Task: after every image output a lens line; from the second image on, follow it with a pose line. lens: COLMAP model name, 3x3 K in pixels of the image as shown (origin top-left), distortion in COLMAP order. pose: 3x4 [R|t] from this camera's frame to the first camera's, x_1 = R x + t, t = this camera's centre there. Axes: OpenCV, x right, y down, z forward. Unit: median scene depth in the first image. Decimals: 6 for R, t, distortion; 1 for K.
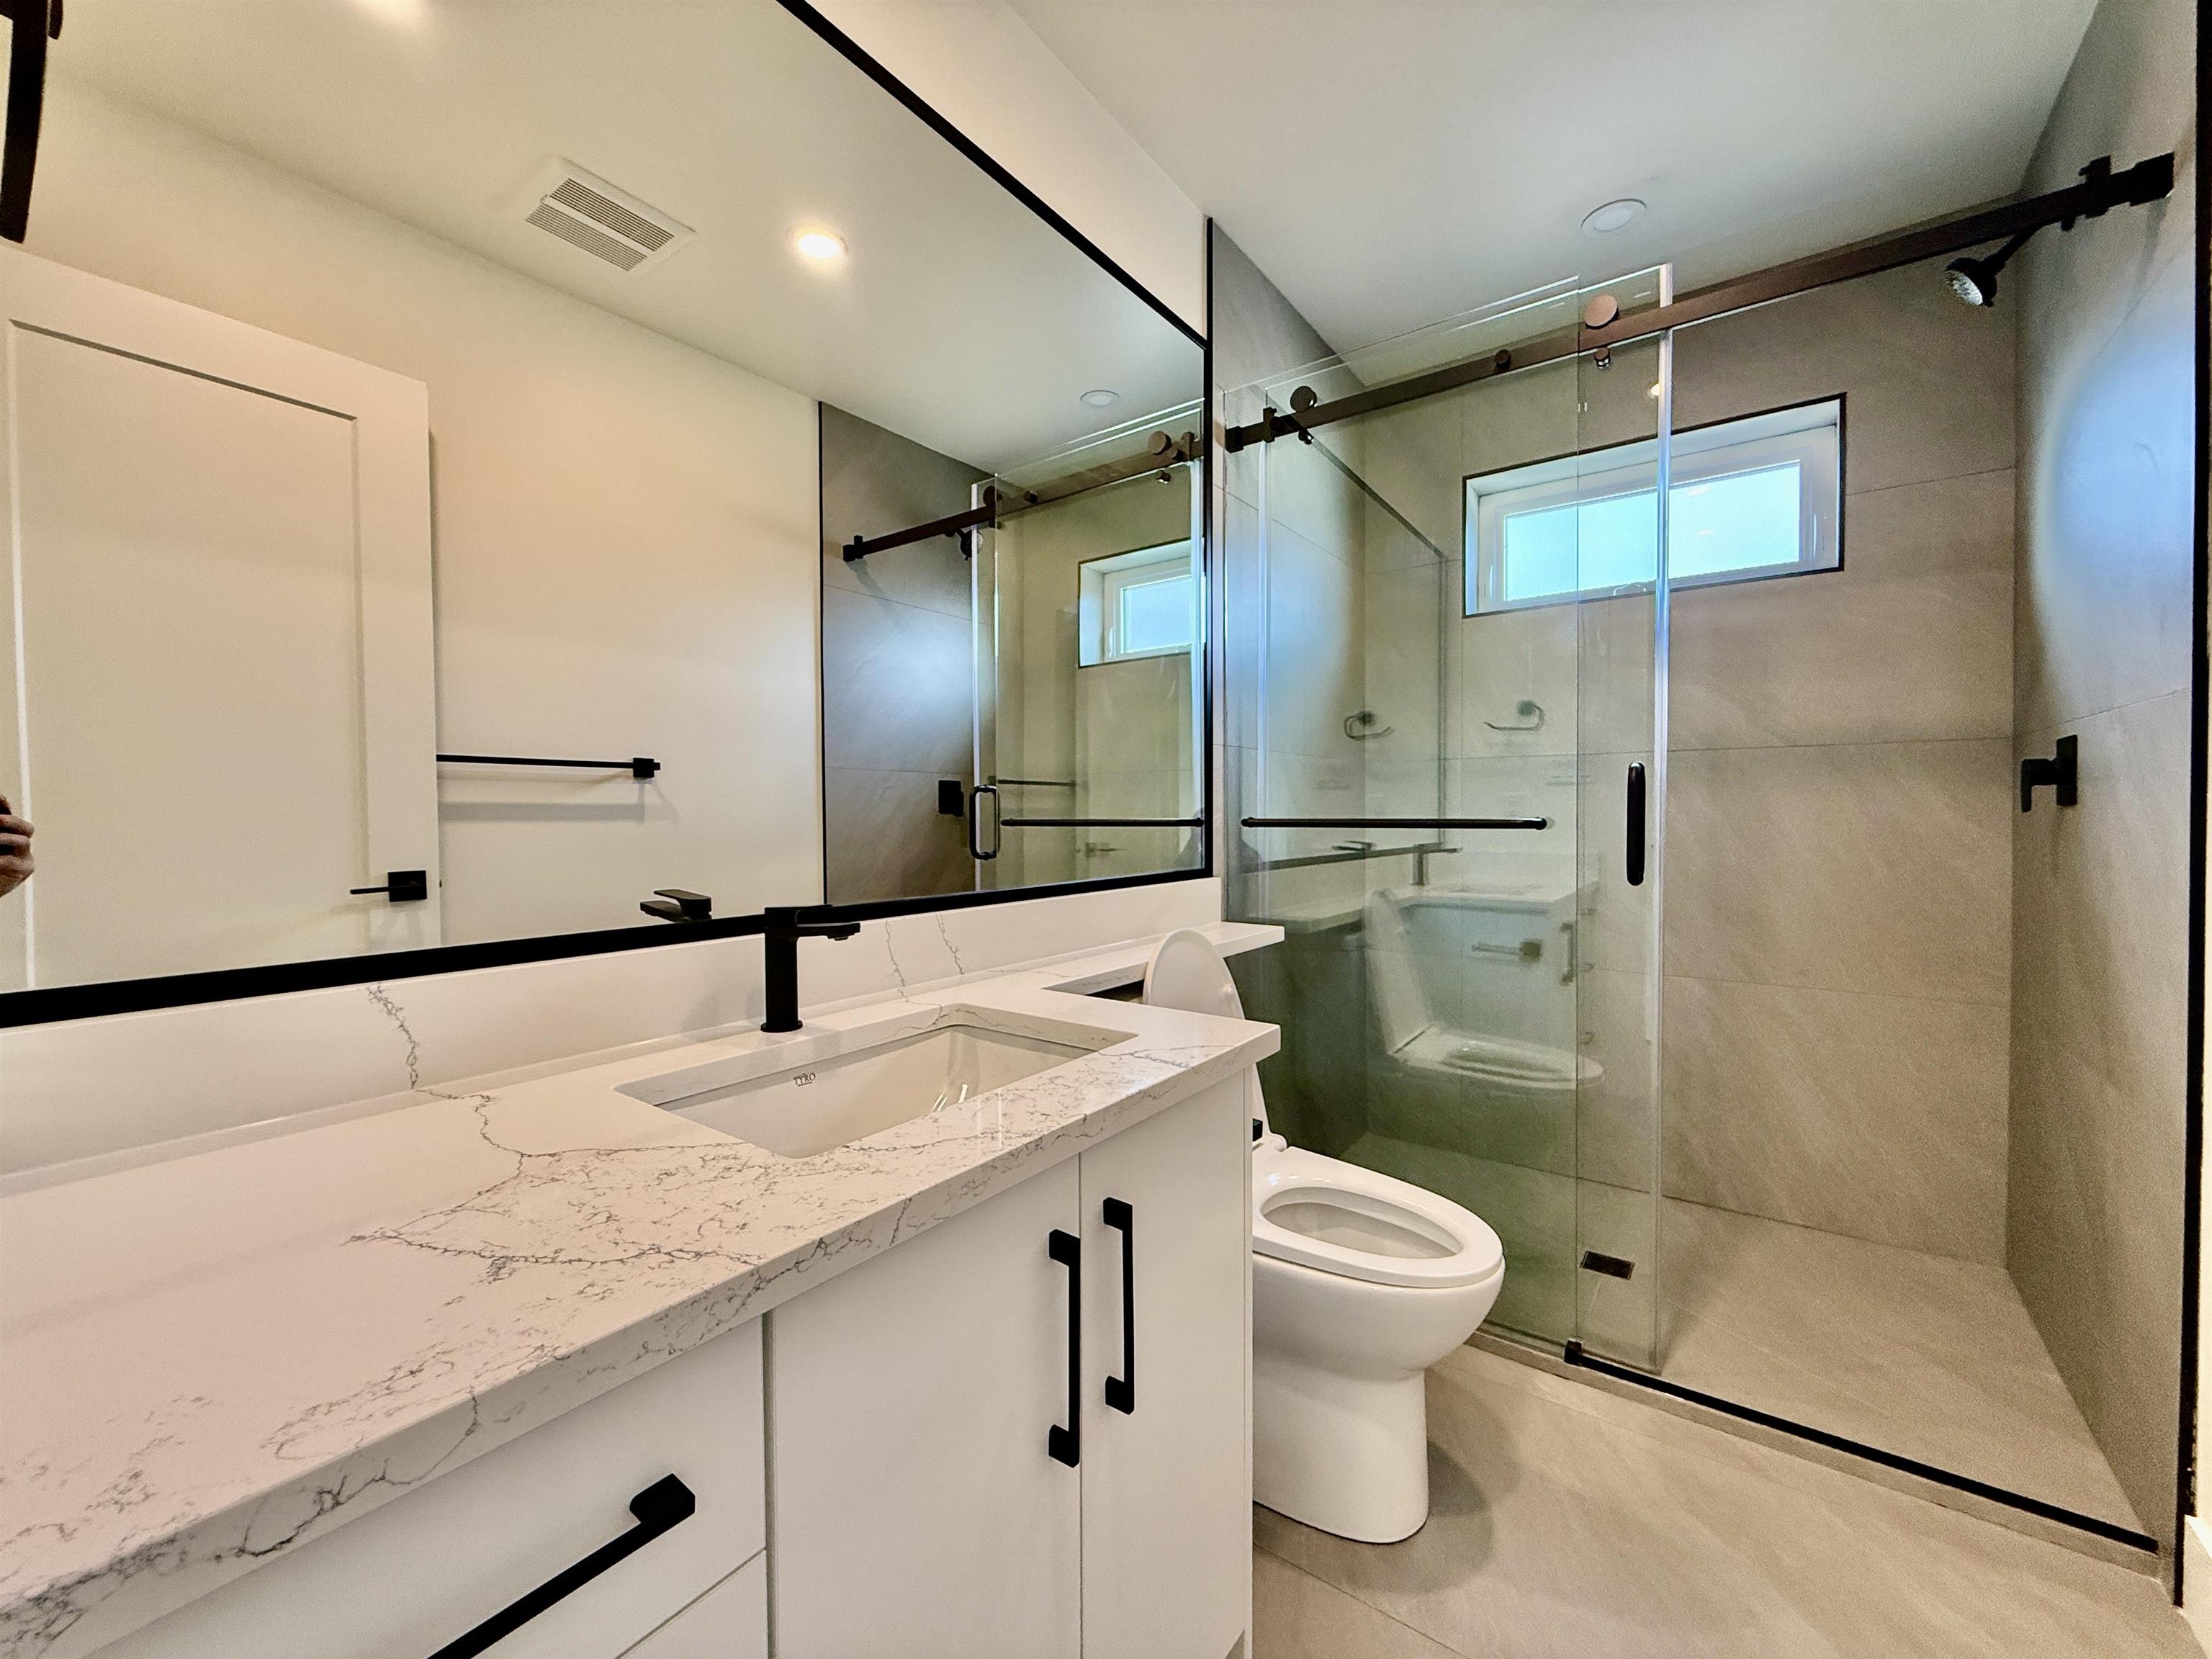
lens RADIAL K [[882.0, 0, 1106.0], [0, 882.0, 829.5], [0, 0, 1]] dist [0.000234, 0.000009]
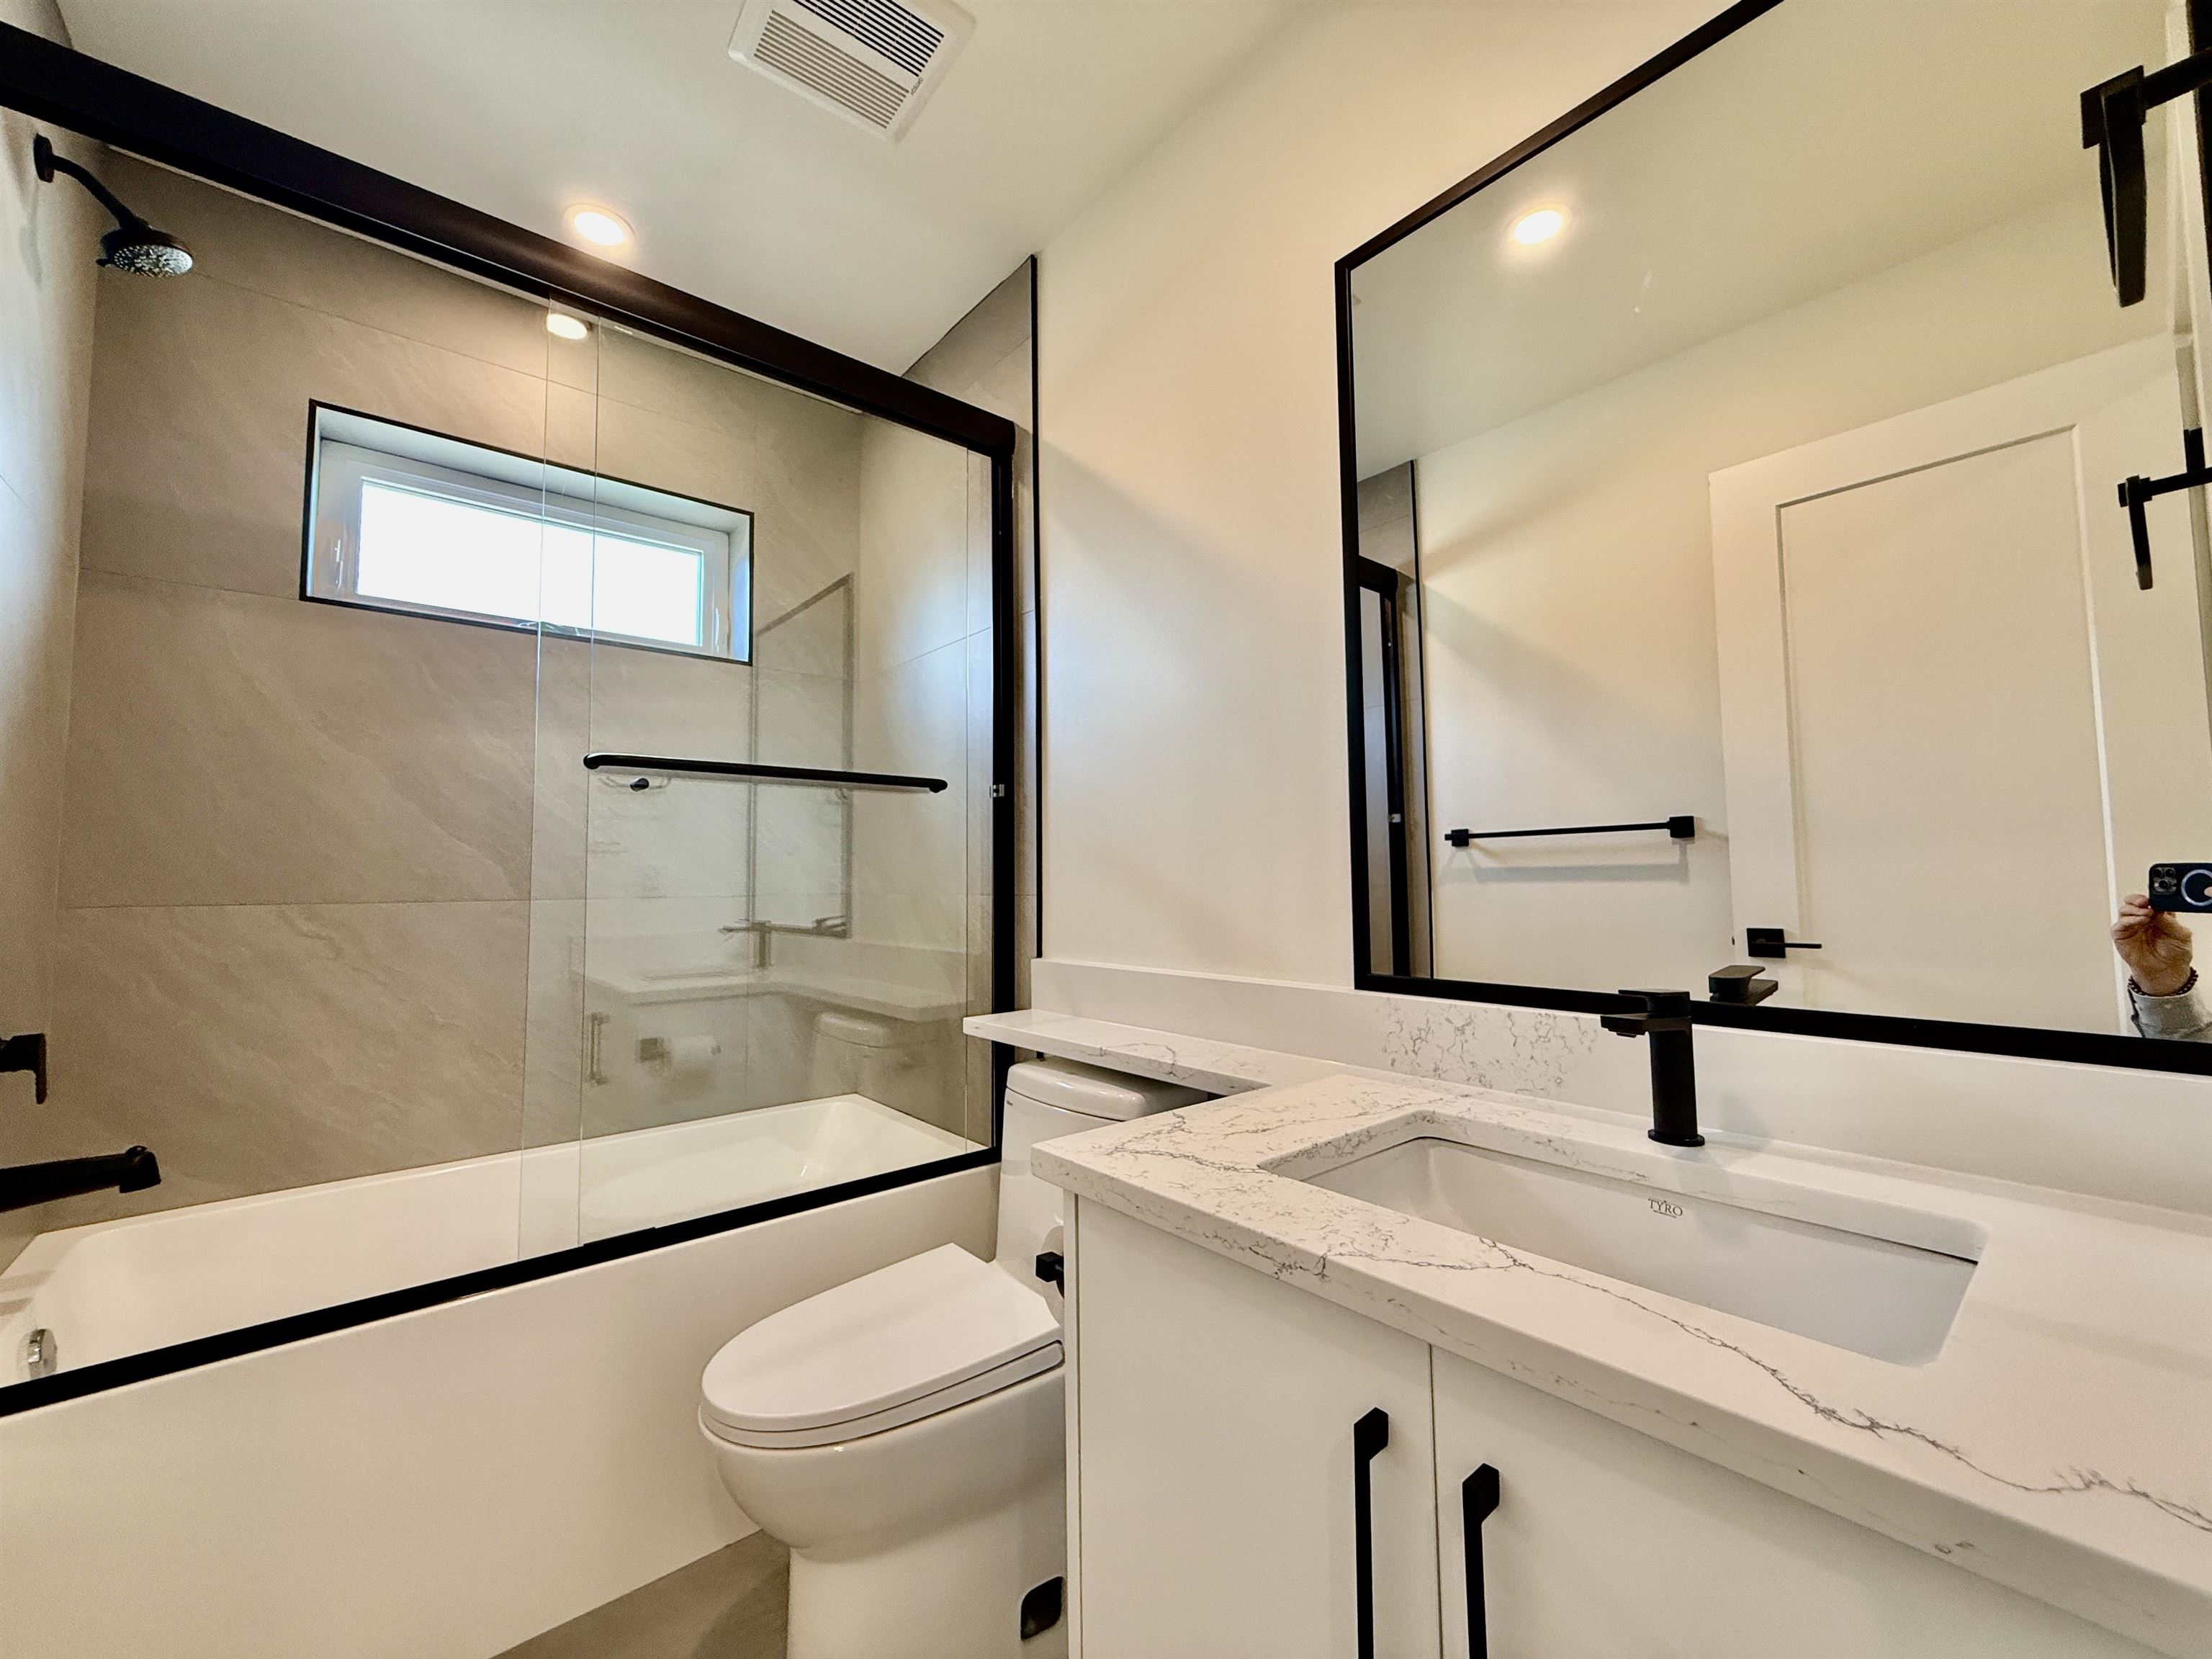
lens RADIAL K [[882.0, 0, 1106.0], [0, 882.0, 829.5], [0, 0, 1]] dist [0.000234, 0.000009]
pose [[-0.233508, -0.043282, -0.971391, 0.545908], [-0.006511, 0.999056, -0.042949, -0.024994], [0.972333, -0.003704, -0.233569, 0.660390]]
